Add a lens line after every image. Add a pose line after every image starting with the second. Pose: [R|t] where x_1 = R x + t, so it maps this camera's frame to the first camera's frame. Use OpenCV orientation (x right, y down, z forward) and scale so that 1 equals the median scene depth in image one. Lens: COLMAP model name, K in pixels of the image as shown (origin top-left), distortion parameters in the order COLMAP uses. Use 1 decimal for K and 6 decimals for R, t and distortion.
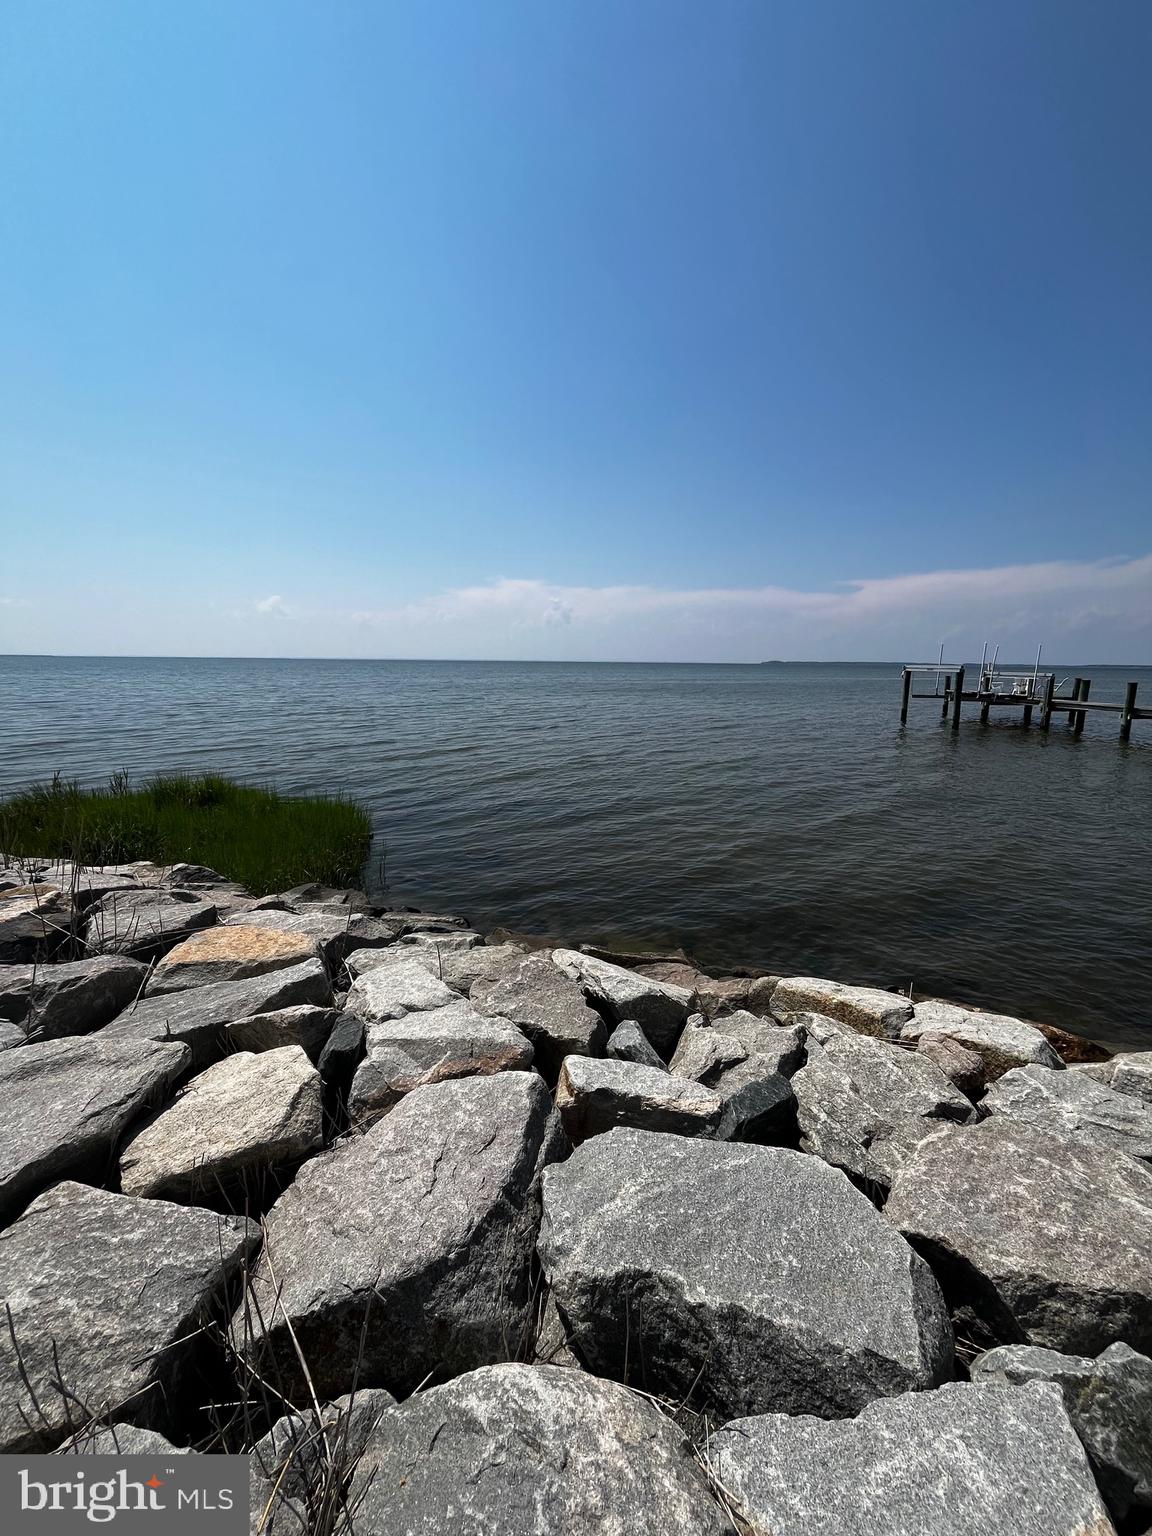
lens RADIAL K [[620.3, 0, 583.9], [0, 620.3, 768.7], [0, 0, 1]] dist [-0.002197, -0.000204]
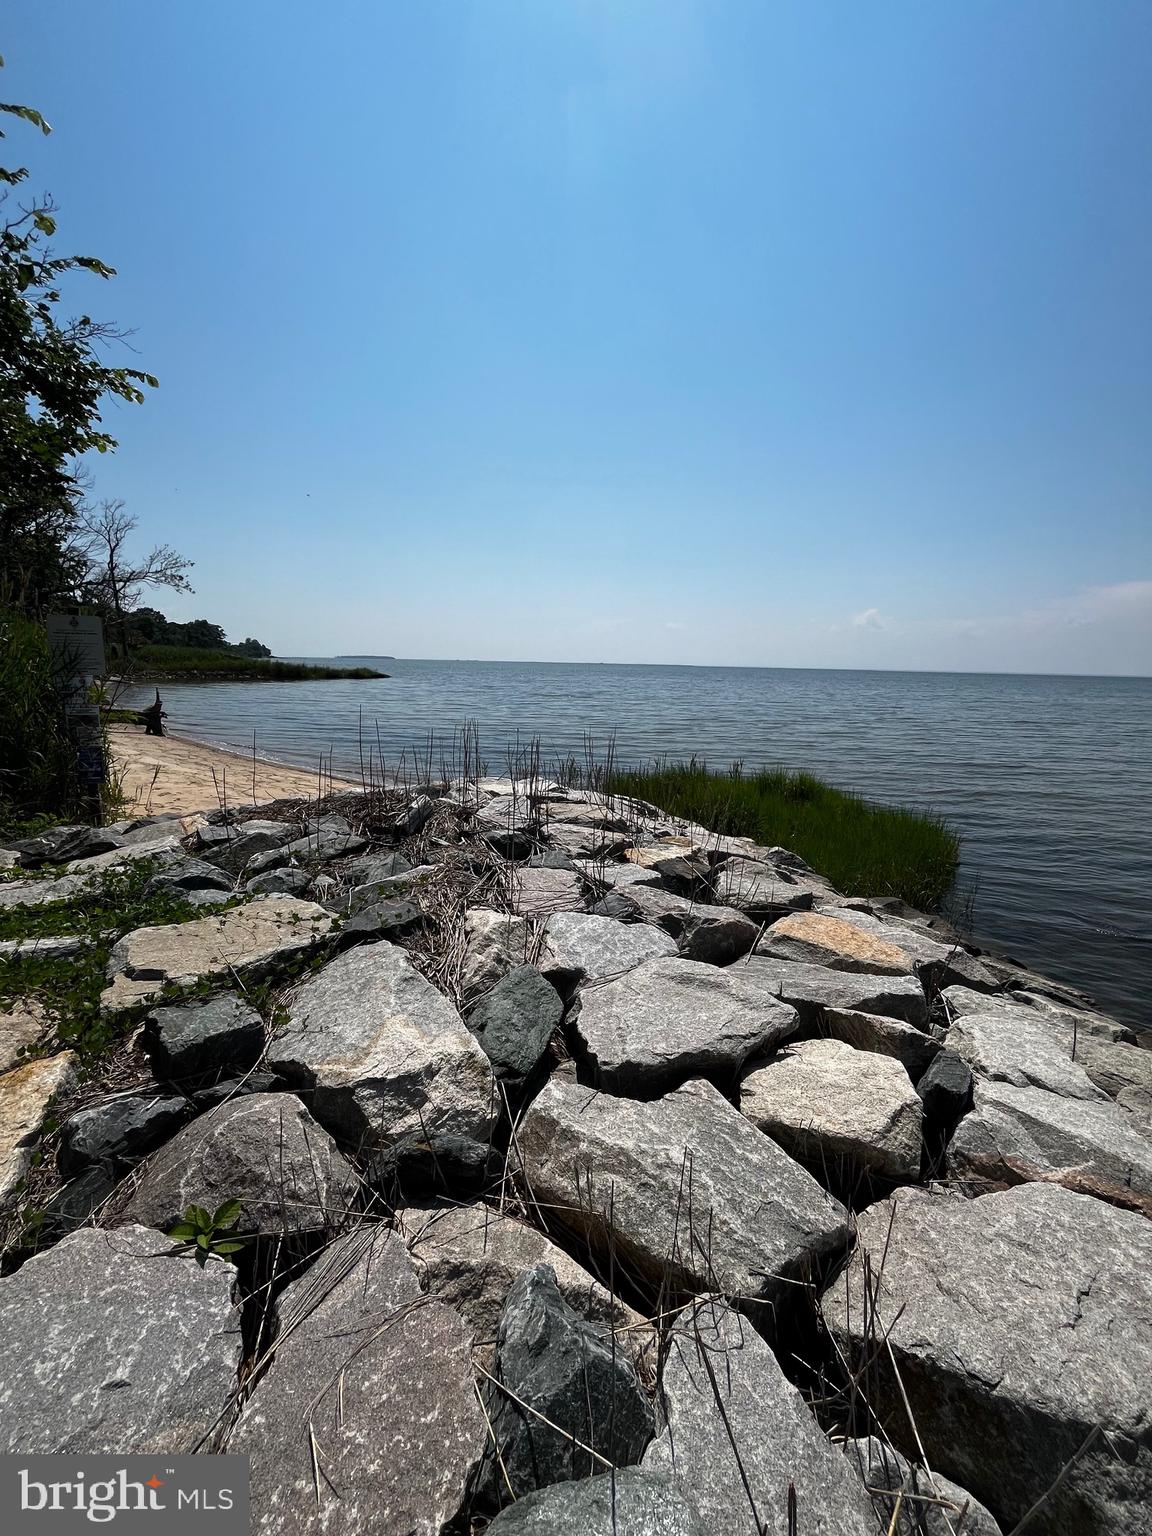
lens RADIAL K [[620.3, 0, 582.6], [0, 620.3, 766.2], [0, 0, 1]] dist [-0.002197, -0.000204]
pose [[0.645692, 0.127689, -0.752846, -0.110164], [-0.145886, 0.988387, 0.042516, 0.026383], [0.749533, 0.082377, 0.656822, -0.031497]]
